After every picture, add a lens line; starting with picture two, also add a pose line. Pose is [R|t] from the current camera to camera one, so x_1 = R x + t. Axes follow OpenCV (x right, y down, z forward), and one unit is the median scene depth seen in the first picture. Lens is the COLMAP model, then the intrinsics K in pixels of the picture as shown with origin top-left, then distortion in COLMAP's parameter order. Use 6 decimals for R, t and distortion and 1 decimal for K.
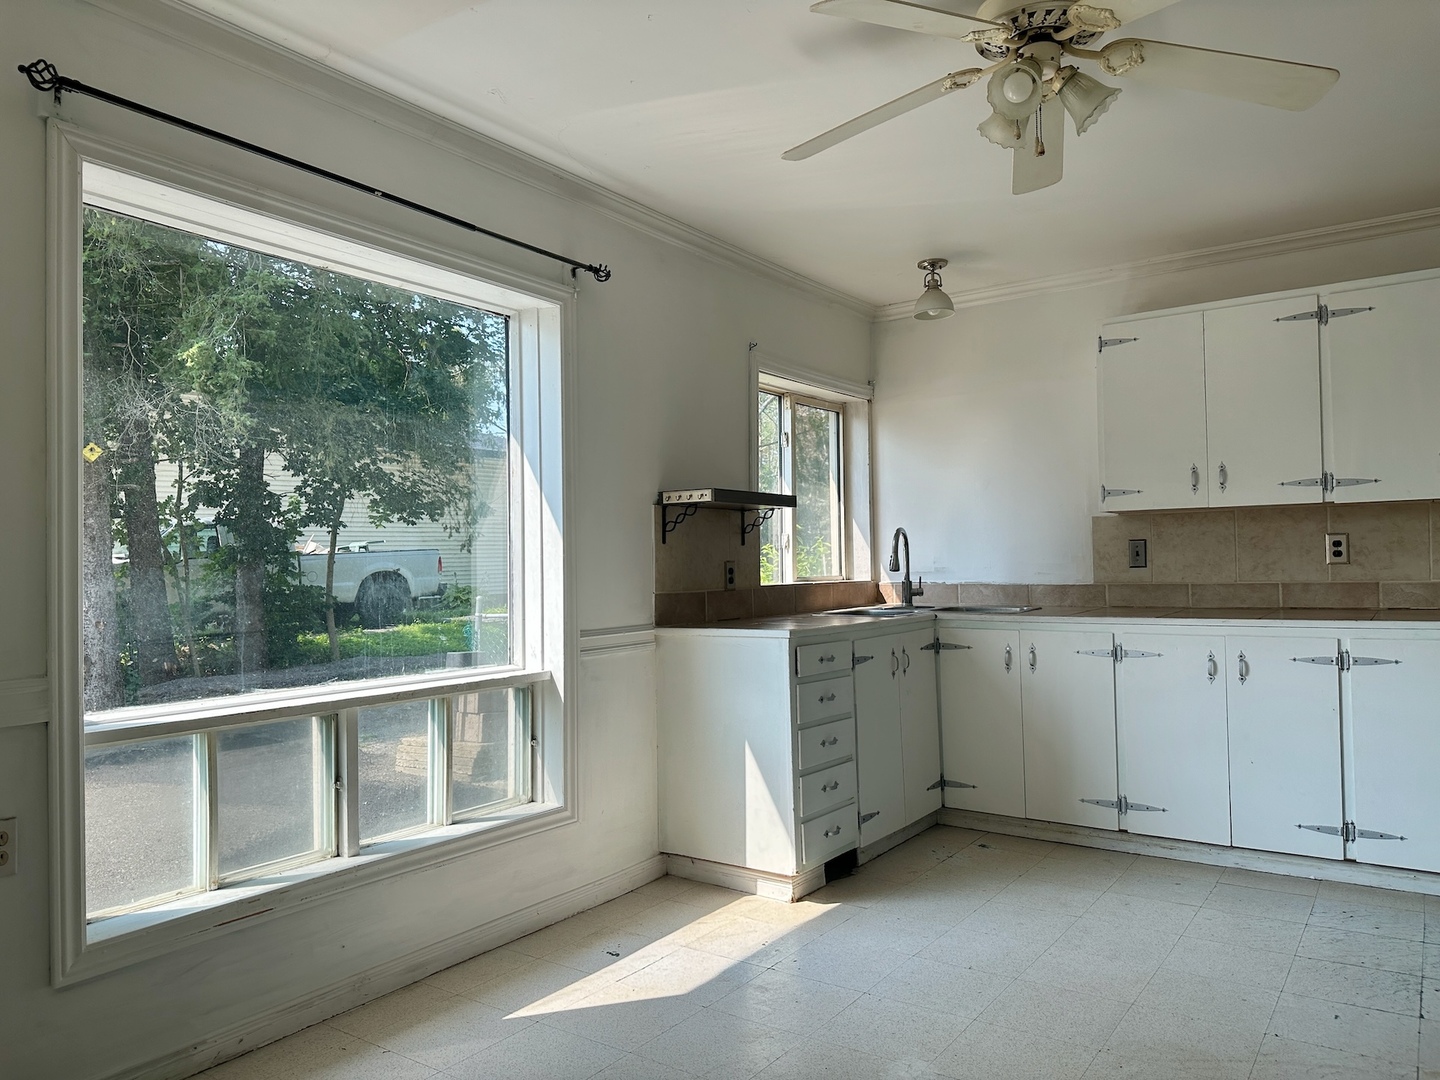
lens RADIAL K [[987.2, 0, 720.0], [0, 987.2, 540.0], [0, 0, 1]] dist [-0.001792, -0.004422]
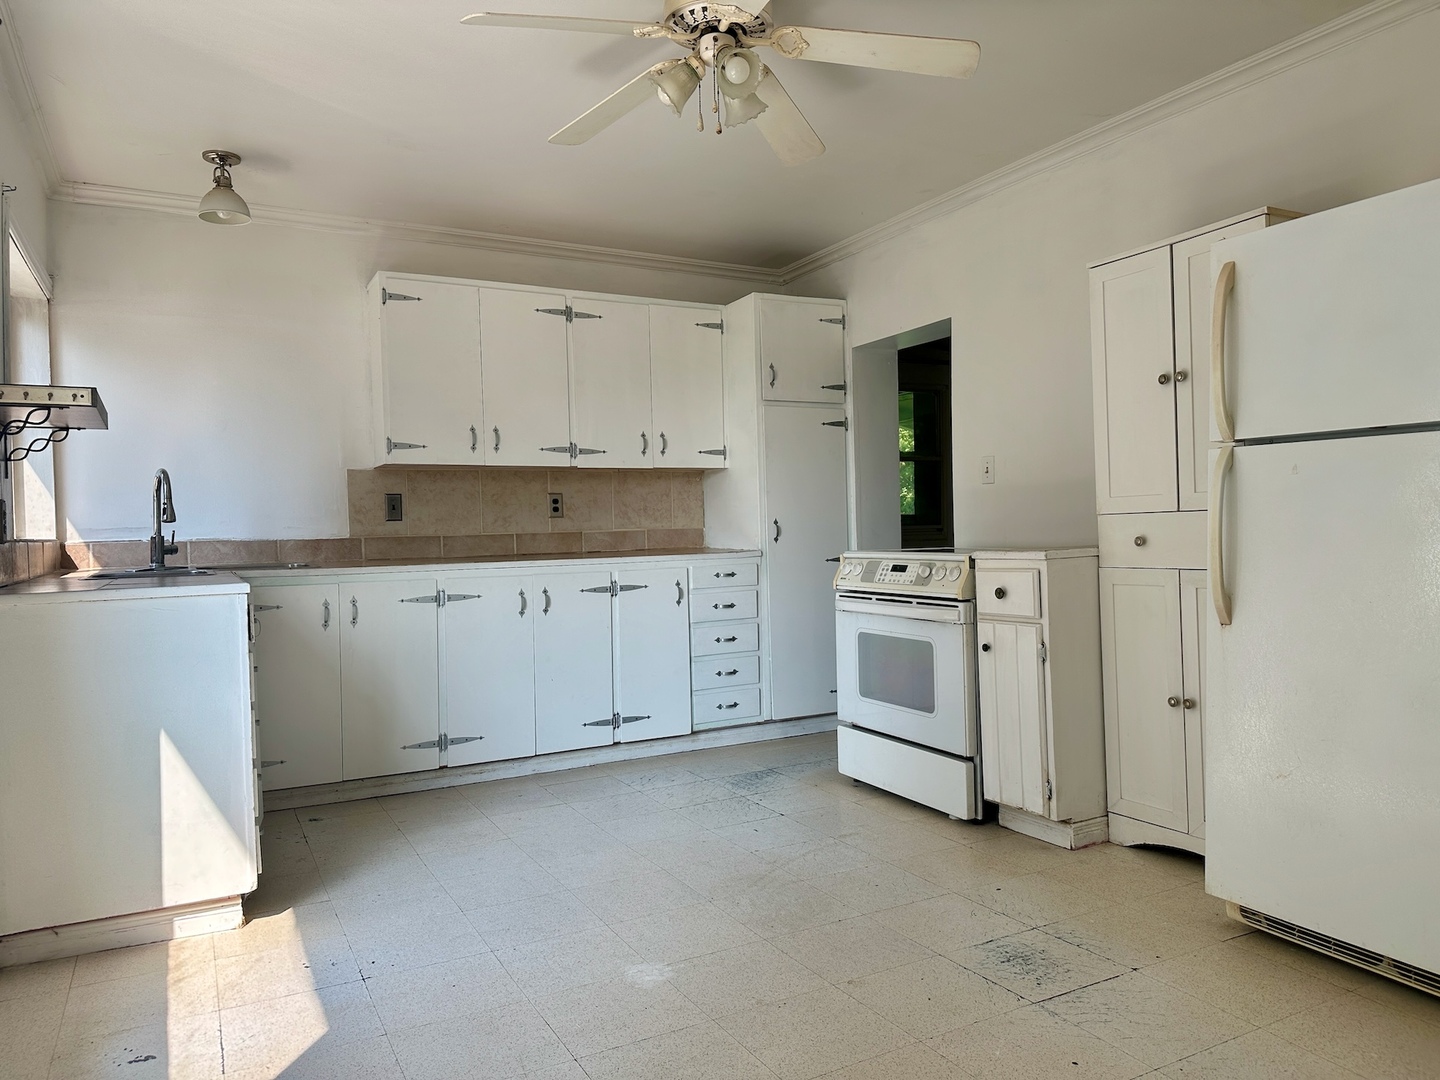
lens RADIAL K [[1000.2, 0, 720.0], [0, 1000.2, 540.0], [0, 0, 1]] dist [0.082572, -0.088519]
pose [[0.450795, -0.004864, 0.892614, -0.406335], [-0.007981, 0.999923, 0.009479, 0.038850], [-0.892592, -0.011397, 0.450721, 0.246405]]
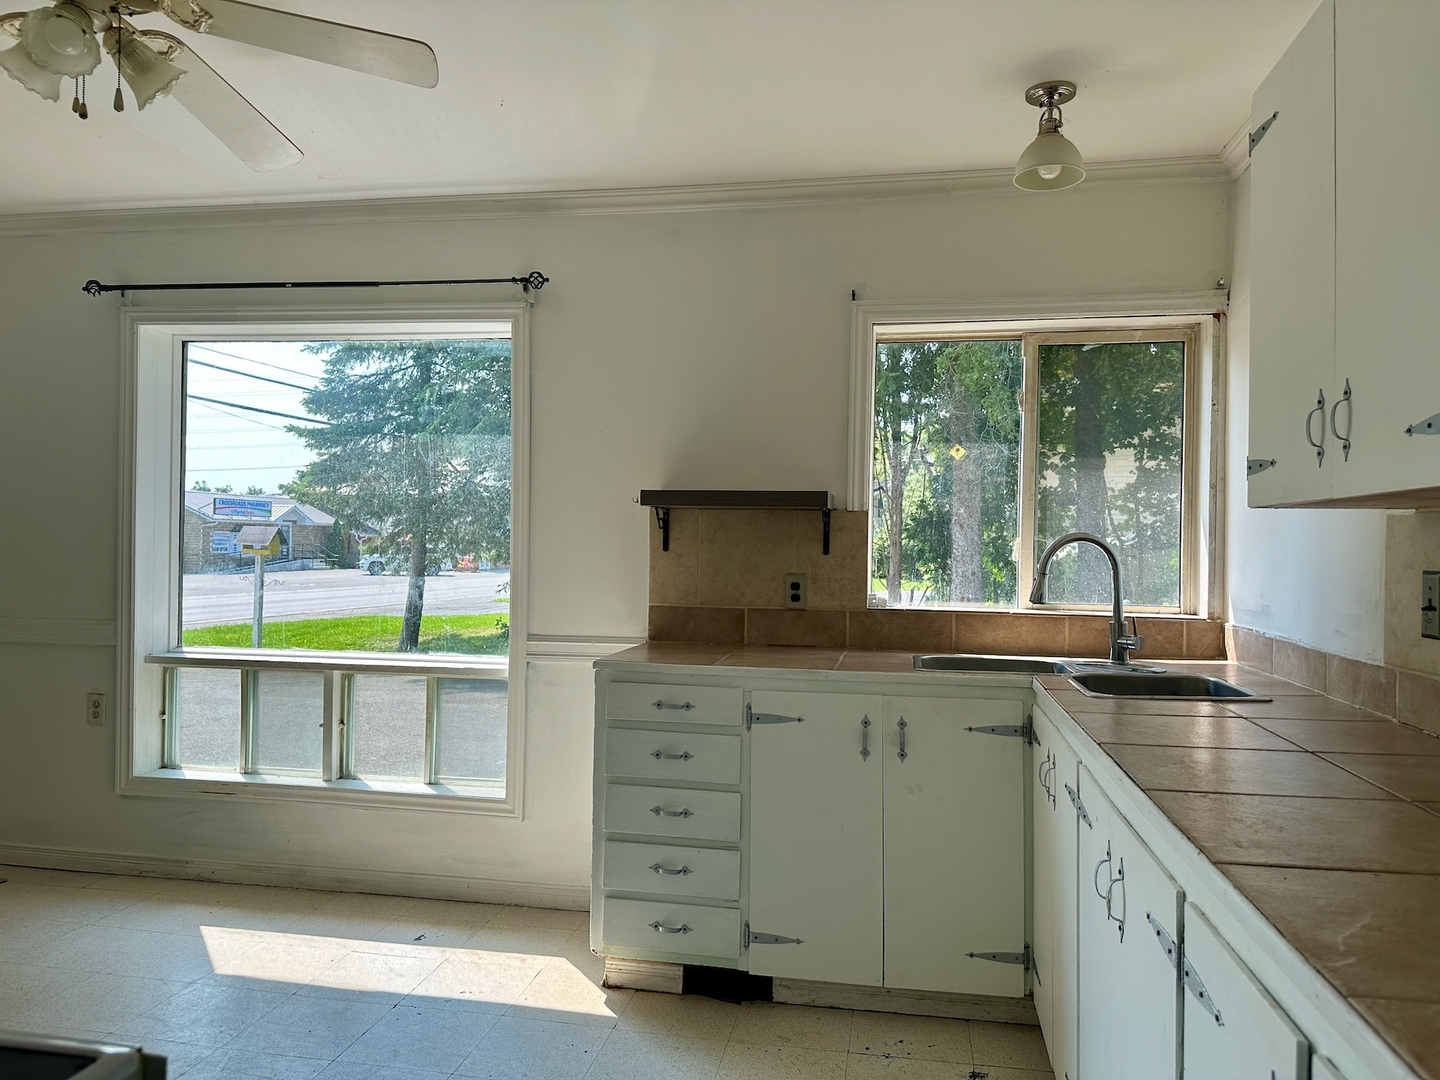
lens RADIAL K [[1004.3, 0, 768.4], [0, 1004.3, 534.1], [0, 0, 1]] dist [0.005680, 0.000404]
pose [[0.445520, 0.014397, -0.895156, 0.753077], [-0.001520, 0.999881, 0.015325, -0.024272], [0.895270, -0.005467, 0.445489, 0.630040]]
